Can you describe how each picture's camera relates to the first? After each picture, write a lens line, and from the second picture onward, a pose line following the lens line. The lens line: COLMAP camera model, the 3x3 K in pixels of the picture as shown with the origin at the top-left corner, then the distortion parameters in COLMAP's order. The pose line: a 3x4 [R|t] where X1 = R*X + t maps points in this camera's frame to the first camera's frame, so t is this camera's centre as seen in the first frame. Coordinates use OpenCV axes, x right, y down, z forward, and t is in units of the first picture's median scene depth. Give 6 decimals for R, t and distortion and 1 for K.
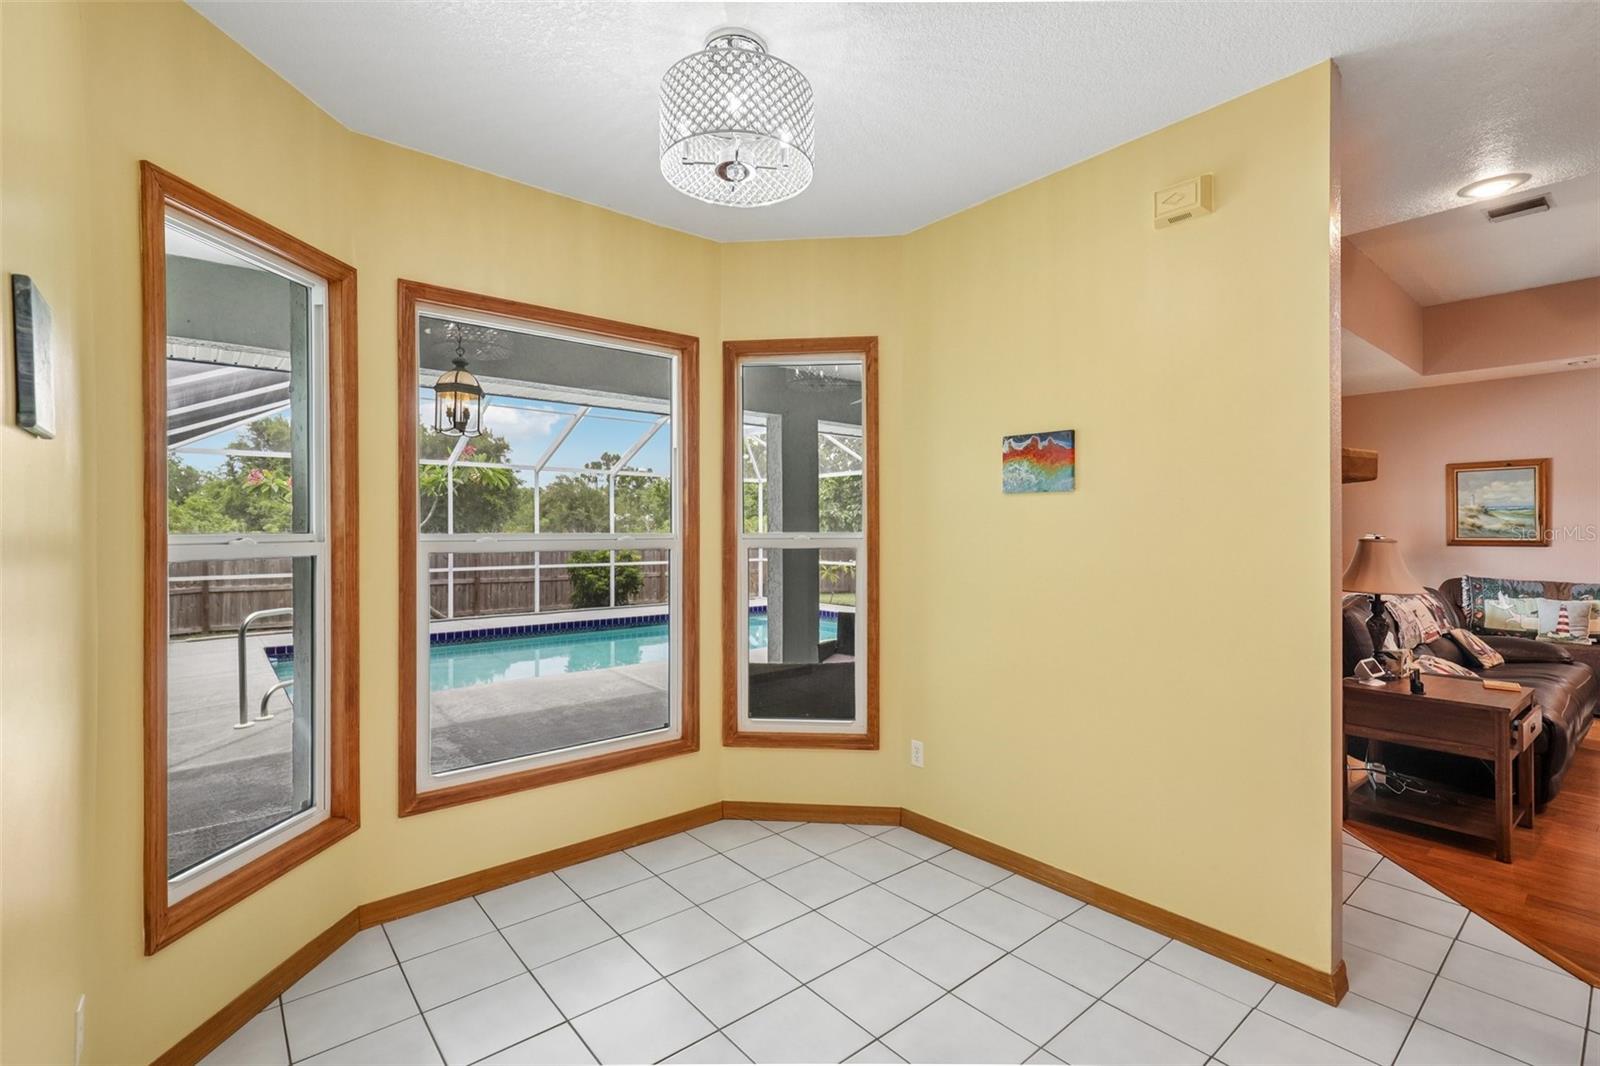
lens RADIAL K [[756.4, 0, 843.2], [0, 756.4, 532.5], [0, 0, 1]] dist [0.000873, 0.000530]
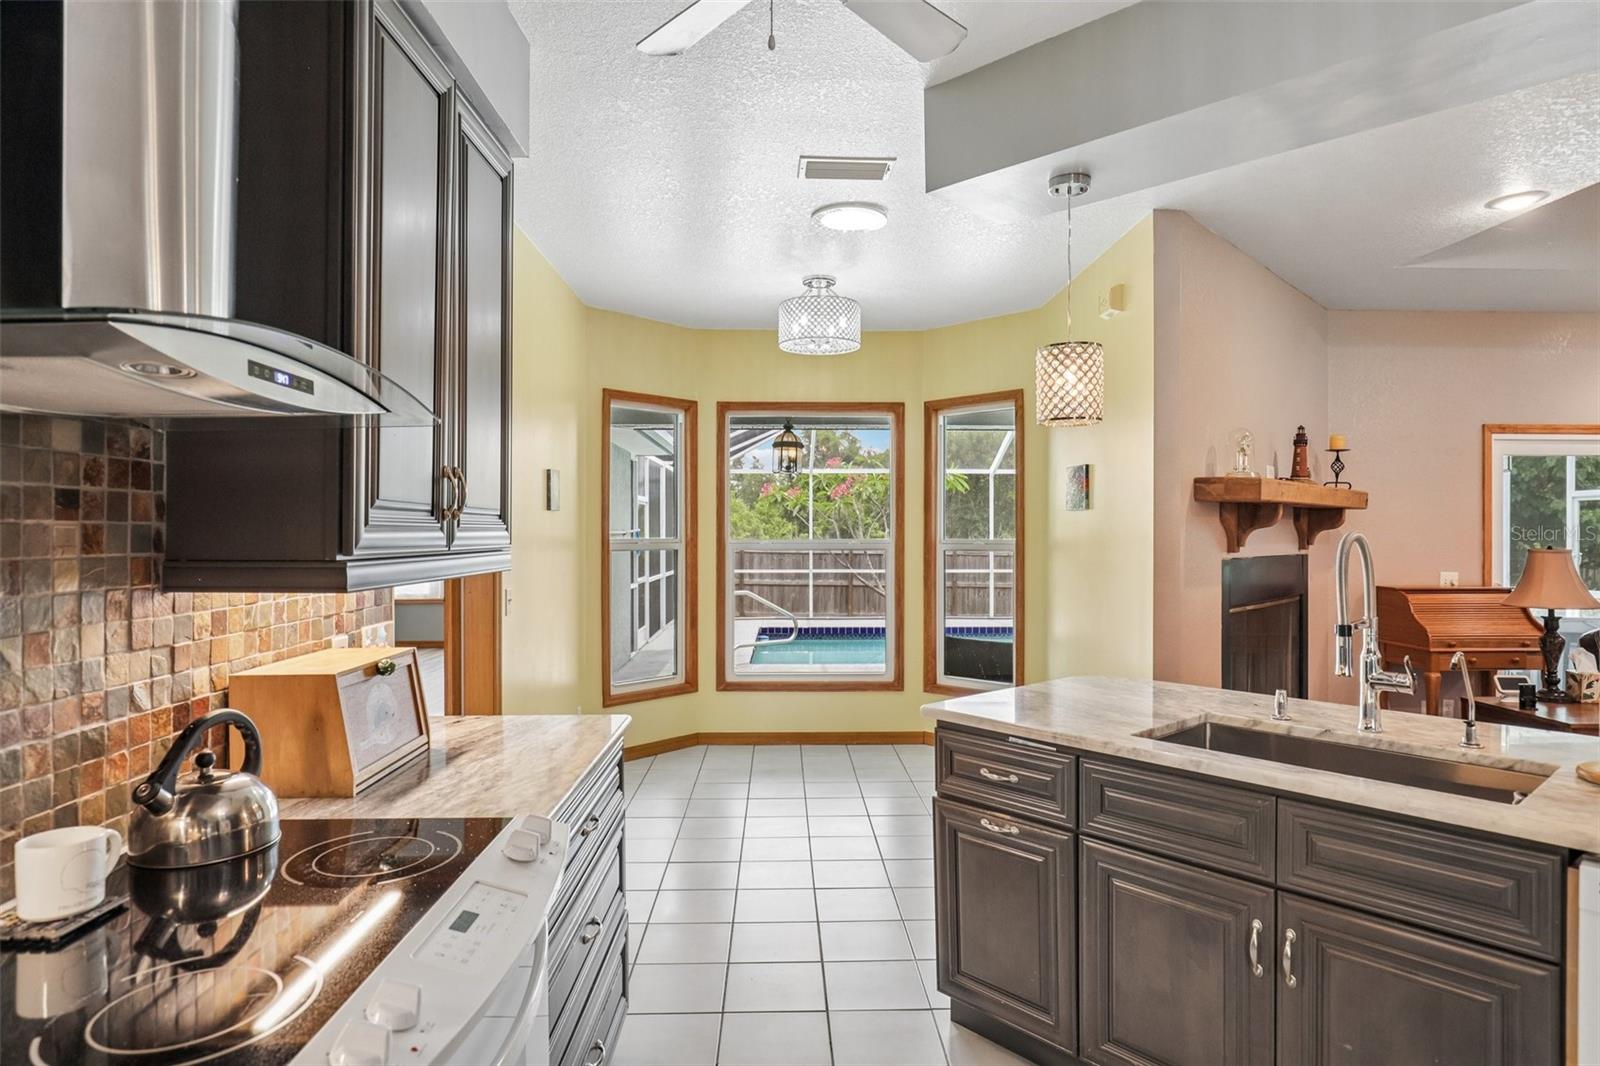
lens RADIAL K [[966.0, 0, 800.0], [0, 966.0, 533.0], [0, 0, 1]] dist [0.002079, 0.000127]
pose [[0.771854, 0.003087, -0.635792, 0.796984], [-0.004530, 0.999990, -0.000644, -0.008234], [0.635783, 0.003377, 0.771860, -0.518430]]
